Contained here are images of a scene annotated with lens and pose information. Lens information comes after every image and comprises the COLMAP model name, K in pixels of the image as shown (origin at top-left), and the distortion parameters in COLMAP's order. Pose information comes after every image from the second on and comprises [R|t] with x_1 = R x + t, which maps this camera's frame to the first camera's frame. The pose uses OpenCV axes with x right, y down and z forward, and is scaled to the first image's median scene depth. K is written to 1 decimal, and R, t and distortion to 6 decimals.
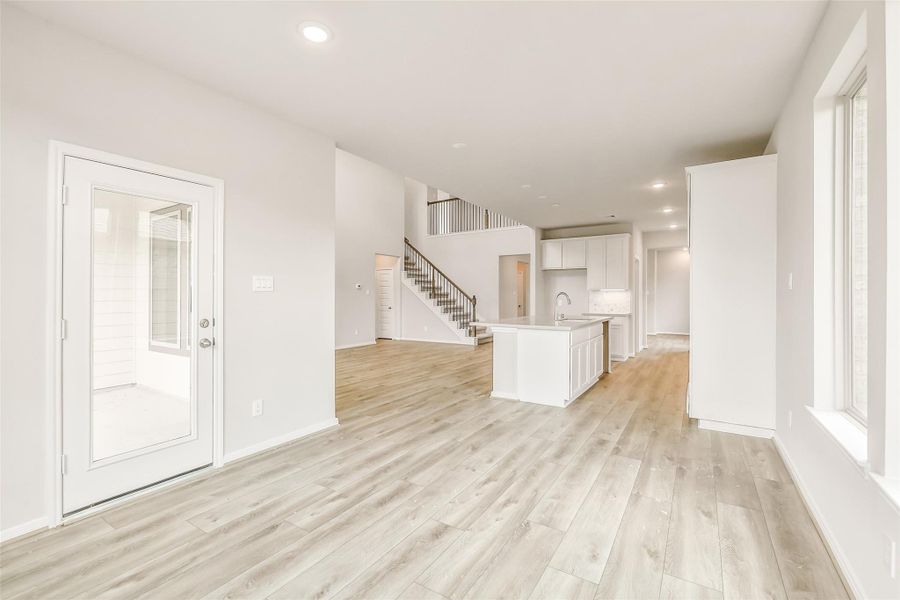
lens RADIAL K [[386.6, 0, 449.4], [0, 386.6, 297.3], [0, 0, 1]] dist [0.000002, -0.007015]
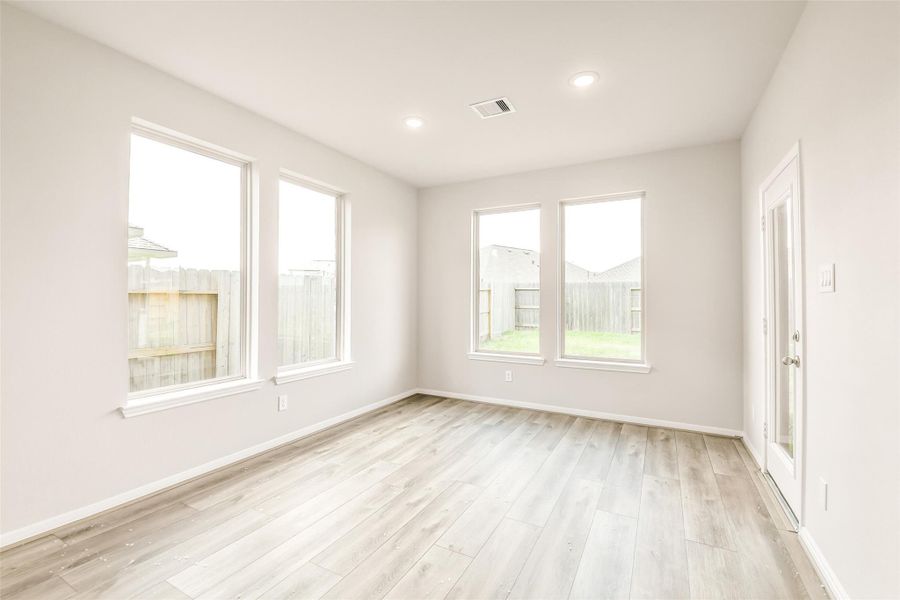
lens RADIAL K [[386.6, 0, 449.4], [0, 386.6, 297.3], [0, 0, 1]] dist [0.000002, -0.007015]
pose [[-0.997362, -0.003262, -0.072518, 0.142341], [-0.002488, 0.999939, -0.010761, -0.000062], [0.072548, -0.010552, -0.997309, 2.046385]]
